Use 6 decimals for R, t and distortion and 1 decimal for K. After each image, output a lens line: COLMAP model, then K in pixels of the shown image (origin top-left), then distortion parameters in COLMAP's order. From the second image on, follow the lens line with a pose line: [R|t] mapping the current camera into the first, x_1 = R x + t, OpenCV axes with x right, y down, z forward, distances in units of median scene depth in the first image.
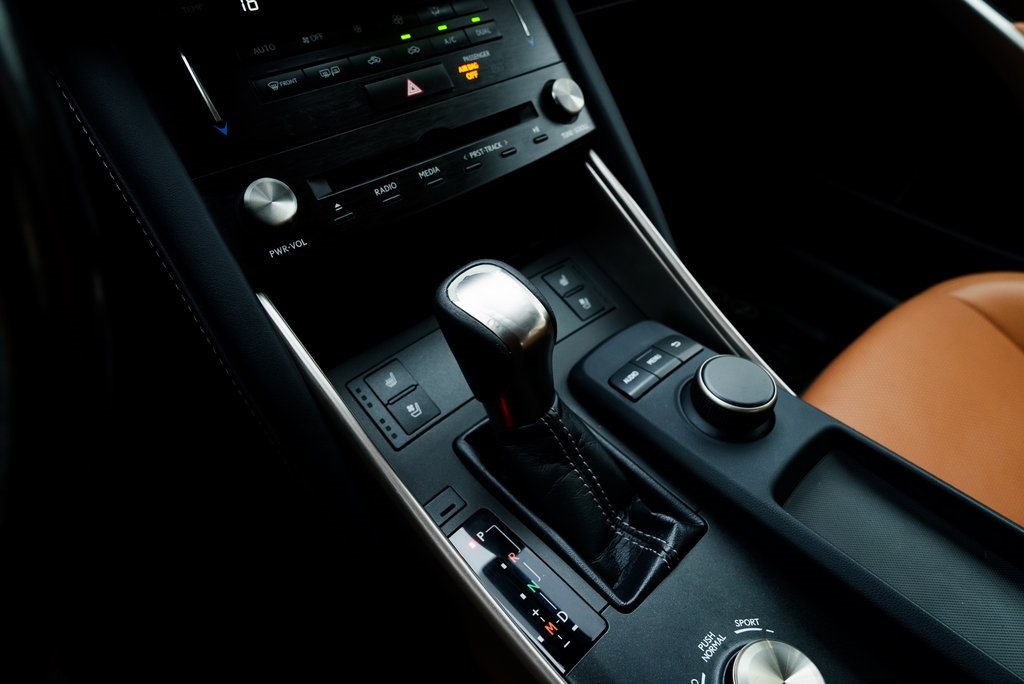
lens RADIAL K [[699.7, 0, 510.1], [0, 699.7, 341.9], [0, 0, 1]] dist [-0.023467, 0.015082]
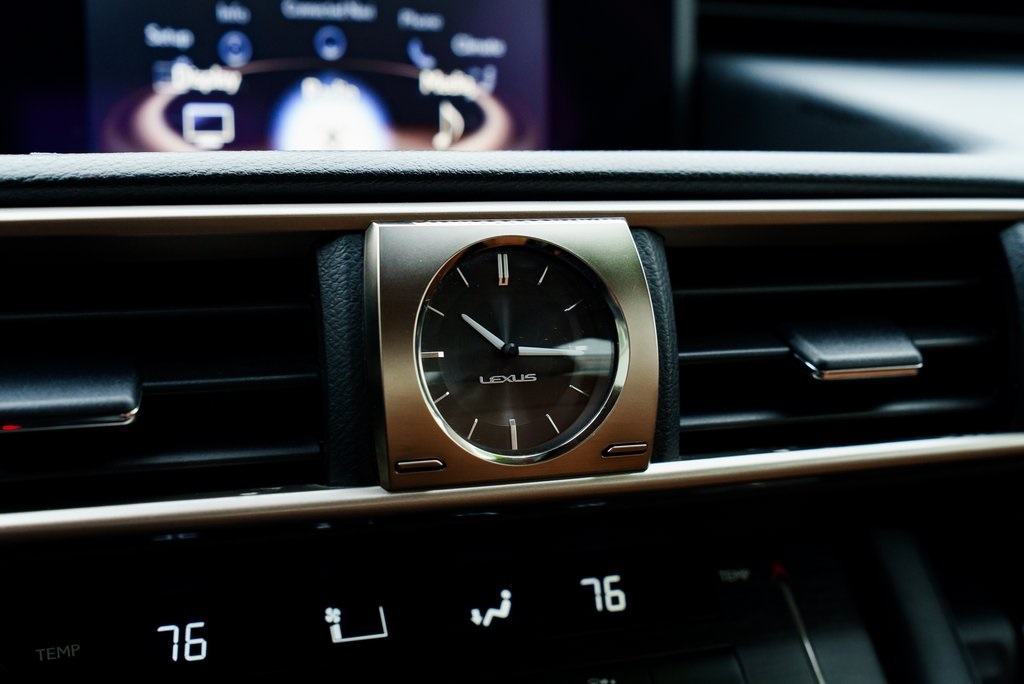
lens RADIAL K [[1524.2, 0, 517.6], [0, 1524.2, 346.2], [0, 0, 1]] dist [0.014149, 0.000000]
pose [[0.920894, 0.048929, -0.386730, 0.209812], [-0.242041, 0.849450, -0.468883, -0.201551], [0.305565, 0.525396, 0.794097, 0.110214]]
